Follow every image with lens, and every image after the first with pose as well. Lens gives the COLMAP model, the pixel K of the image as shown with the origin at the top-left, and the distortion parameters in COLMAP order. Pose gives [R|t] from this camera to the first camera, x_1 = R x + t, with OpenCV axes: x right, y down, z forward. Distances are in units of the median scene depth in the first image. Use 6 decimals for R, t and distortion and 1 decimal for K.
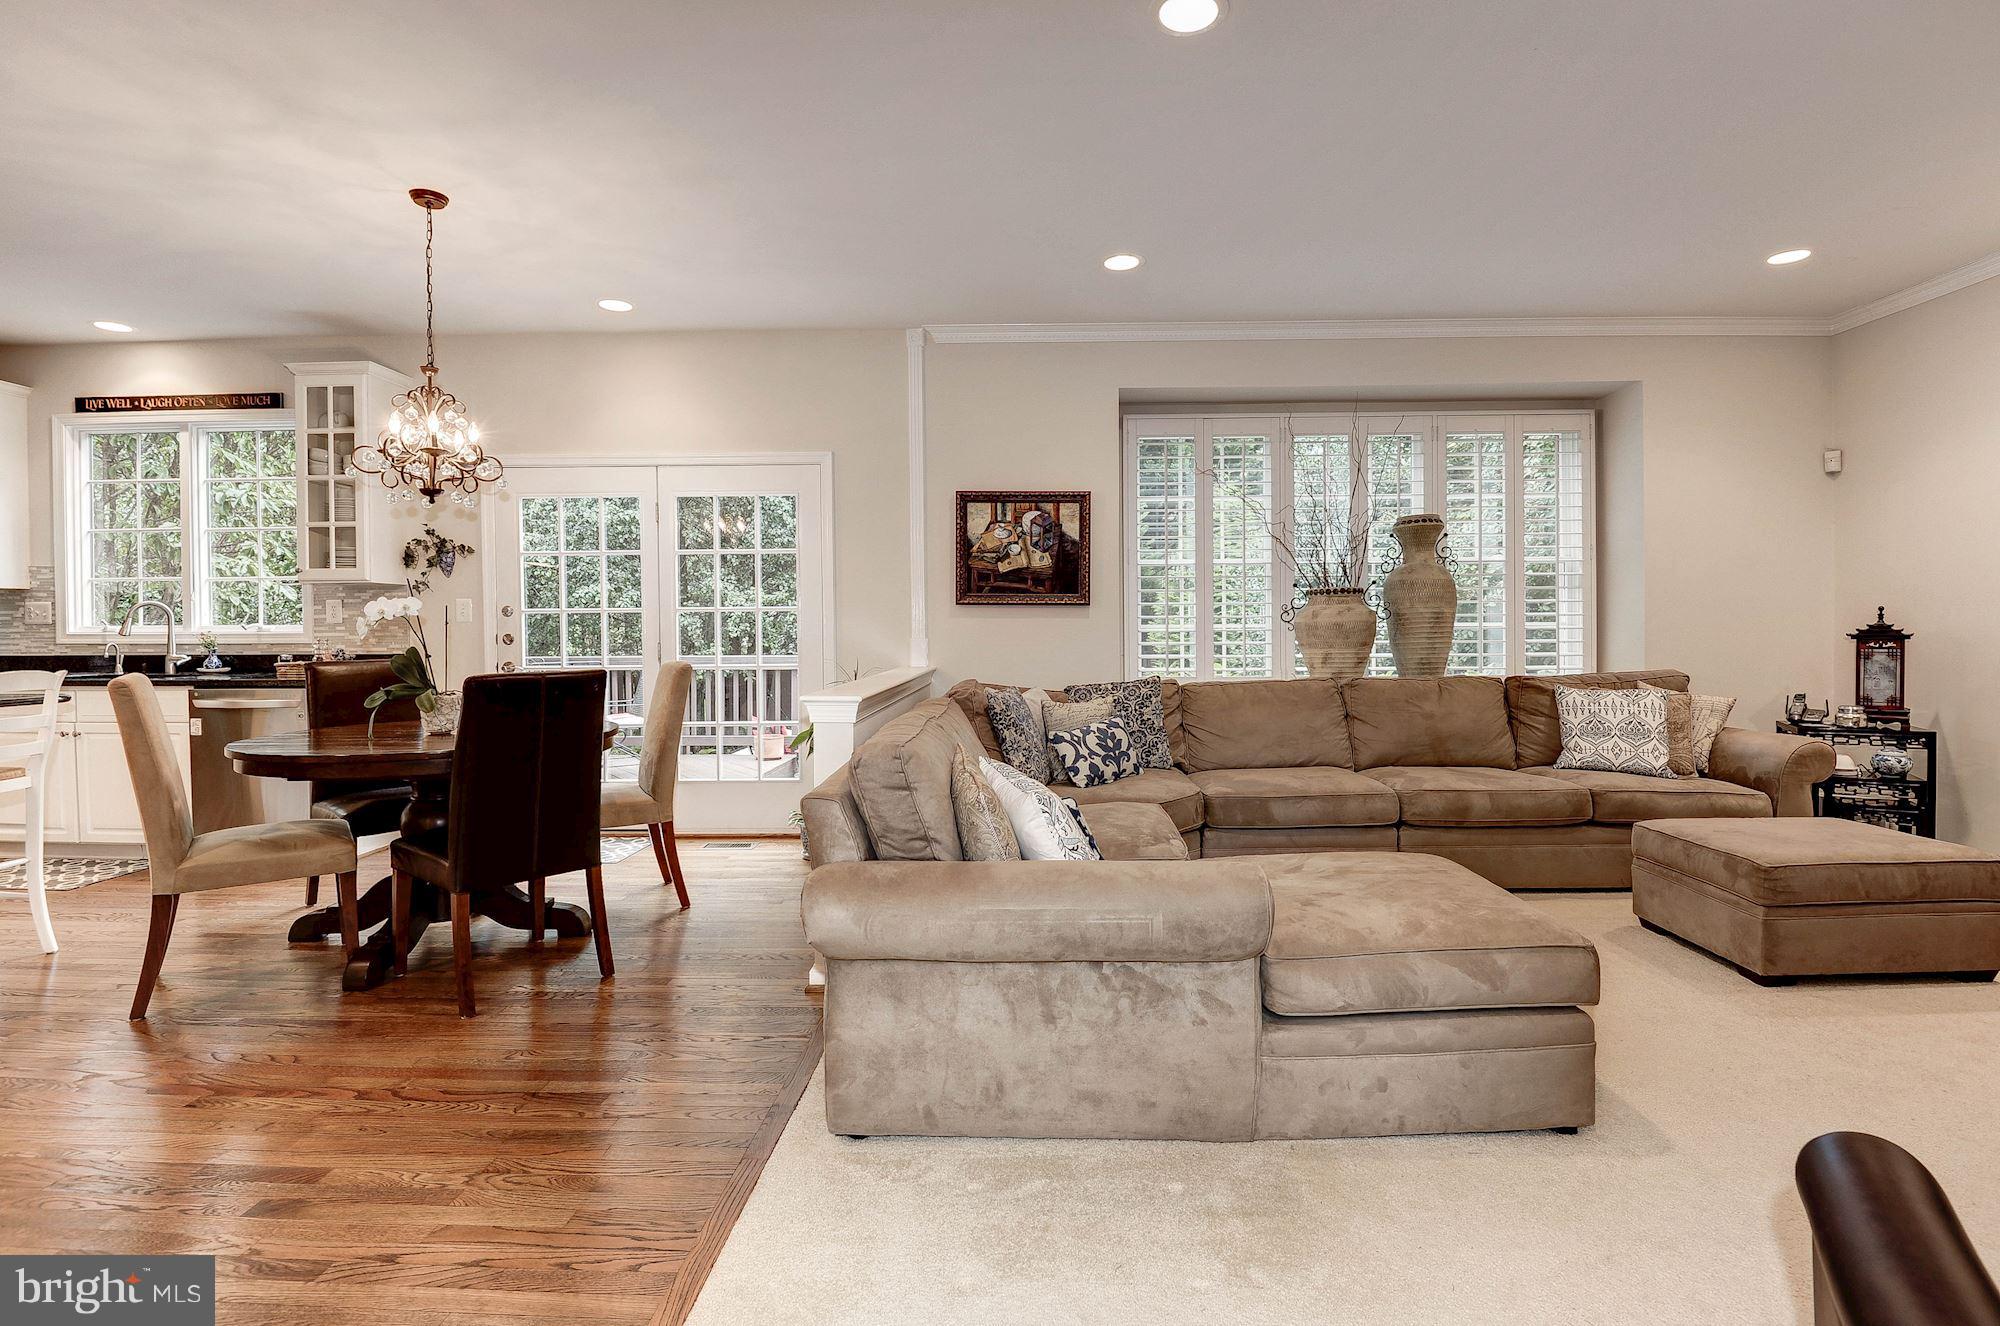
lens RADIAL K [[912.1, 0, 1028.1], [0, 912.1, 643.4], [0, 0, 1]] dist [0.000754, -0.018085]
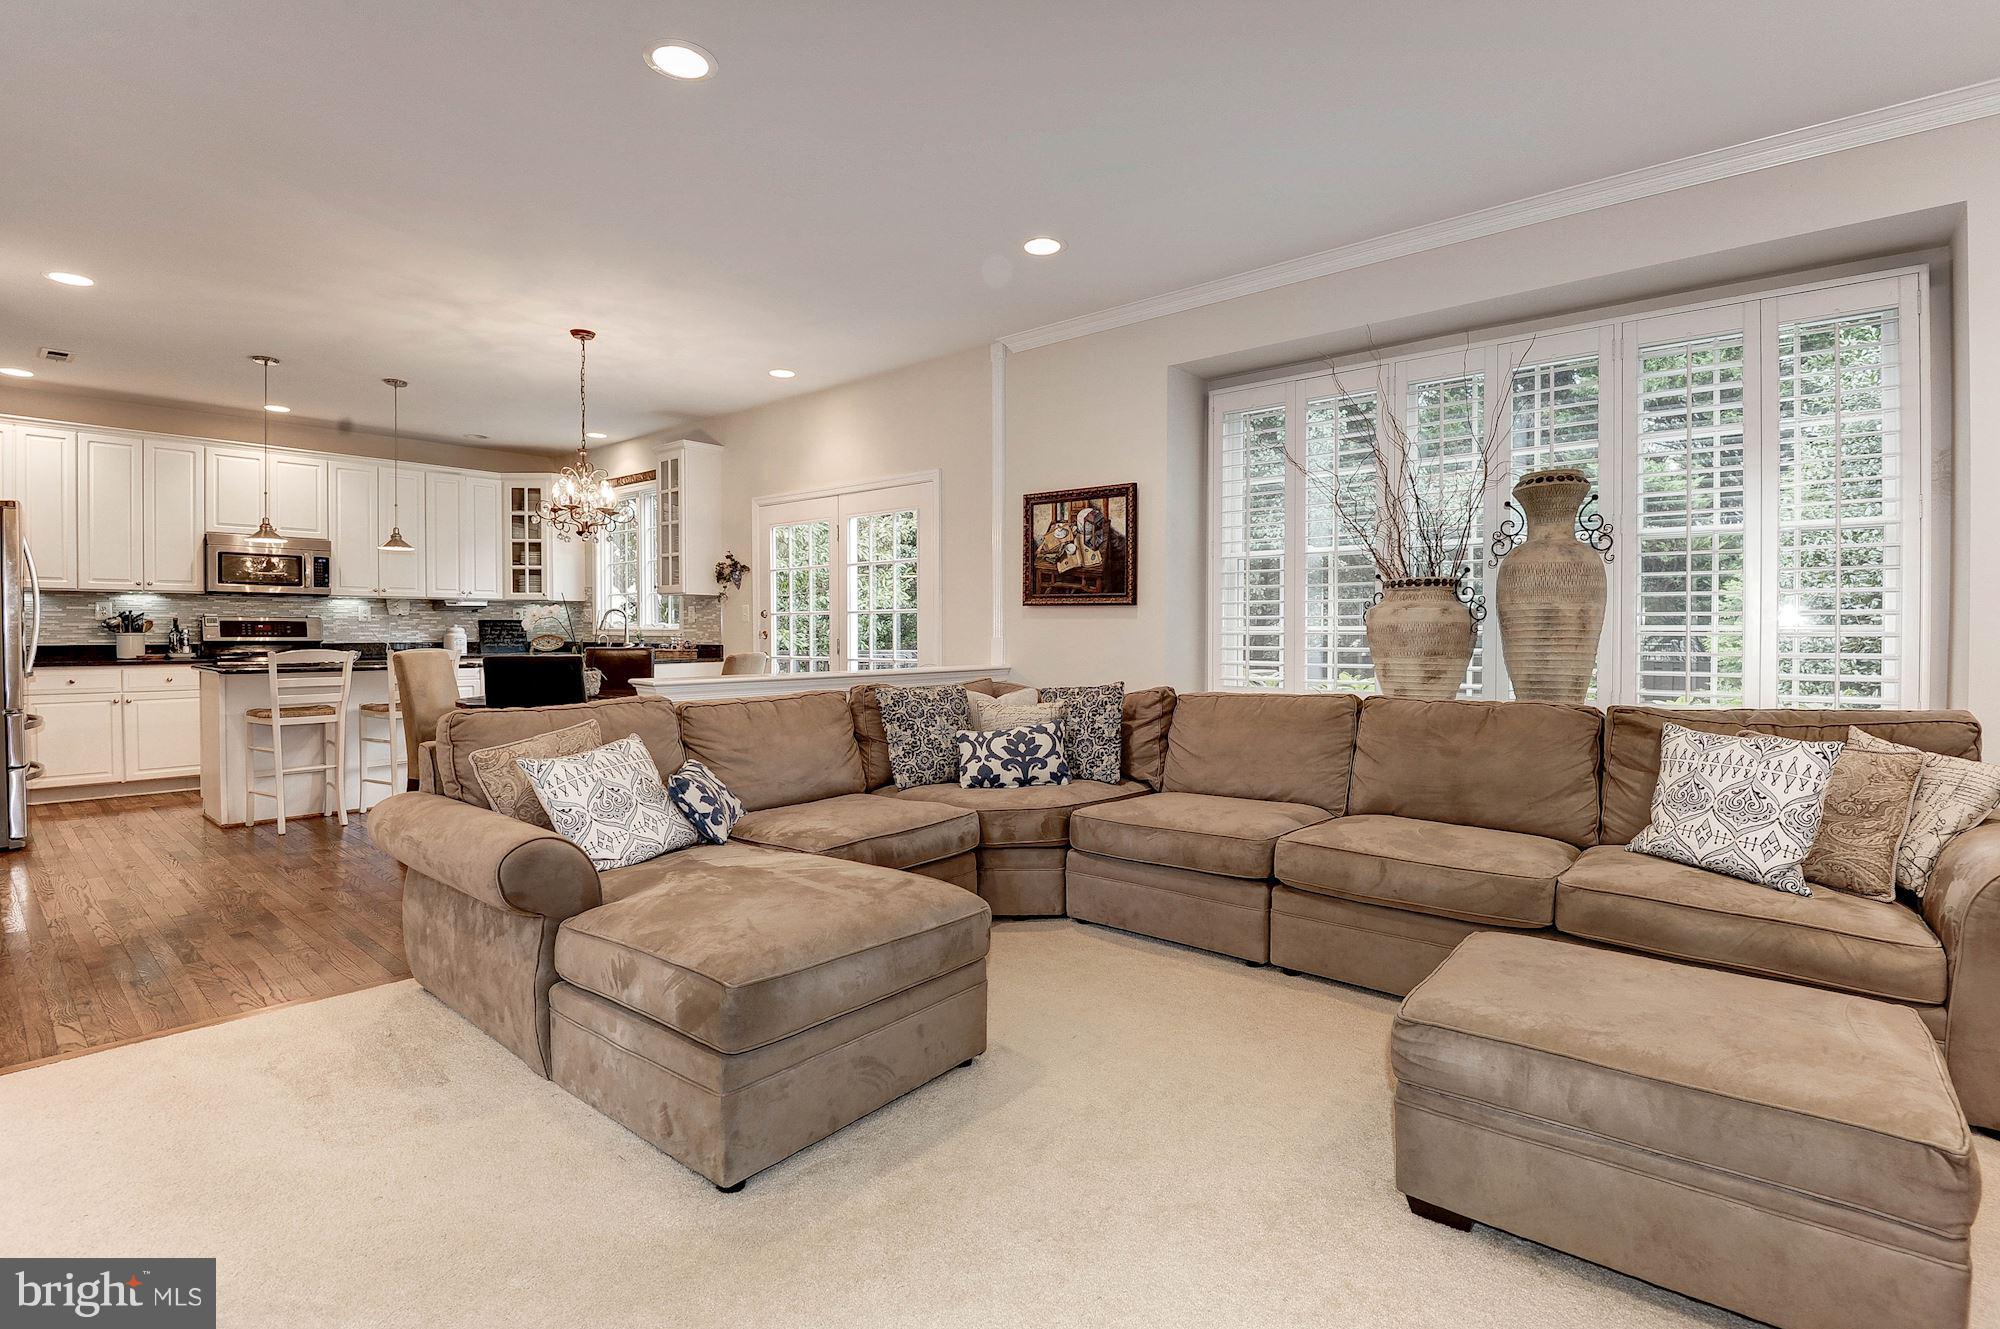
lens RADIAL K [[919.1, 0, 1021.0], [0, 919.1, 648.1], [0, 0, 1]] dist [0.000418, -0.019252]
pose [[0.776418, 0.019116, -0.629929, 0.584105], [-0.016675, 0.999813, 0.009788, -0.005049], [0.629998, 0.002905, 0.776591, 0.201215]]
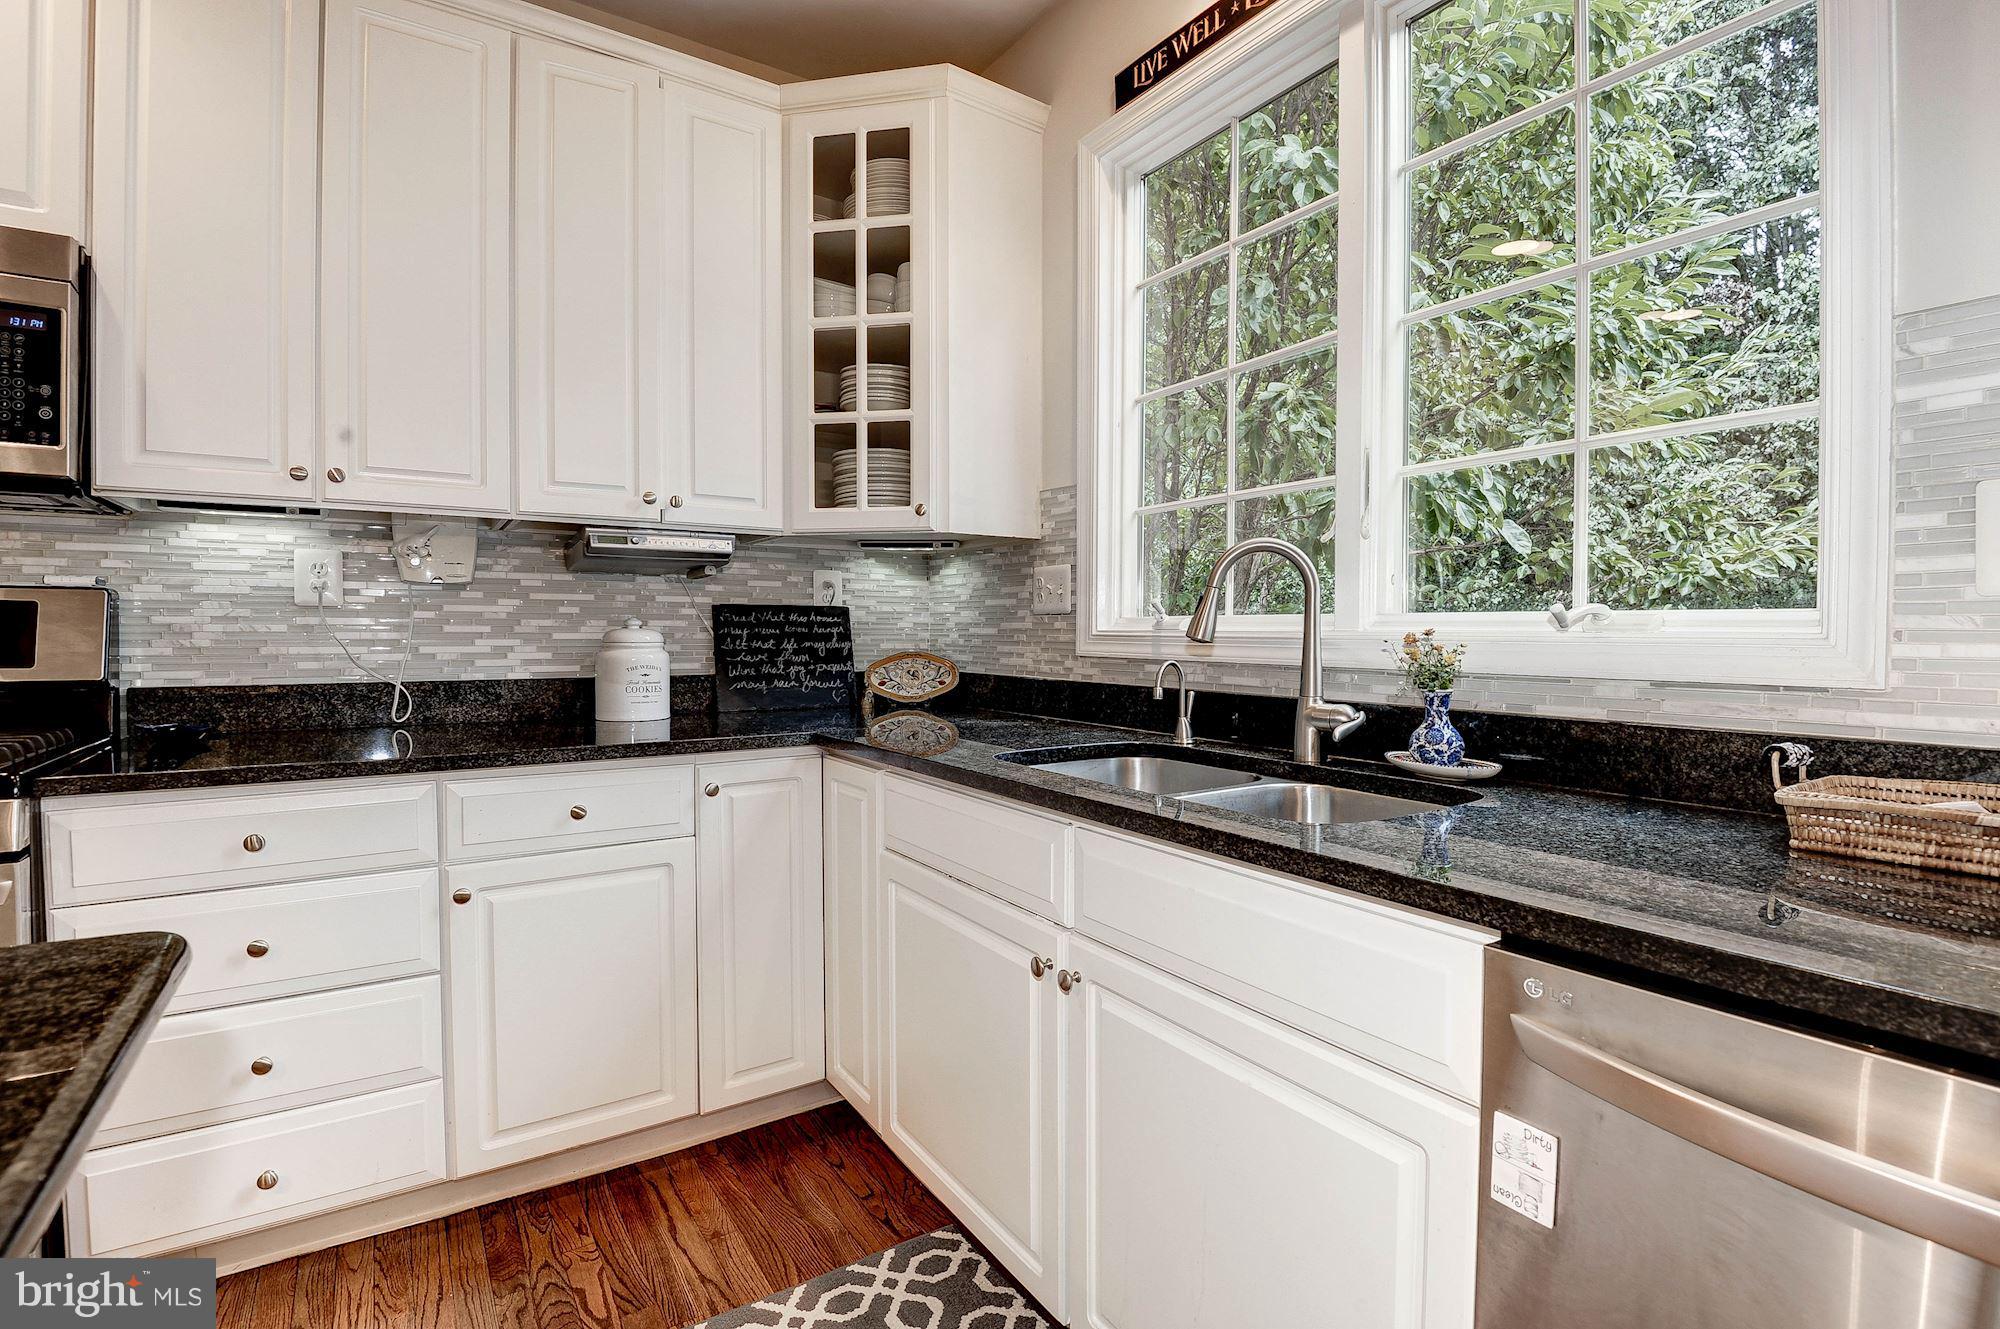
lens RADIAL K [[917.9, 0, 1015.3], [0, 917.9, 642.8], [0, 0, 1]] dist [0.049046, -0.052503]
pose [[0.573397, 0.017672, -0.819087, -0.754811], [-0.021322, 0.999751, 0.006643, -0.009093], [0.819000, 0.013655, 0.573631, 0.733684]]
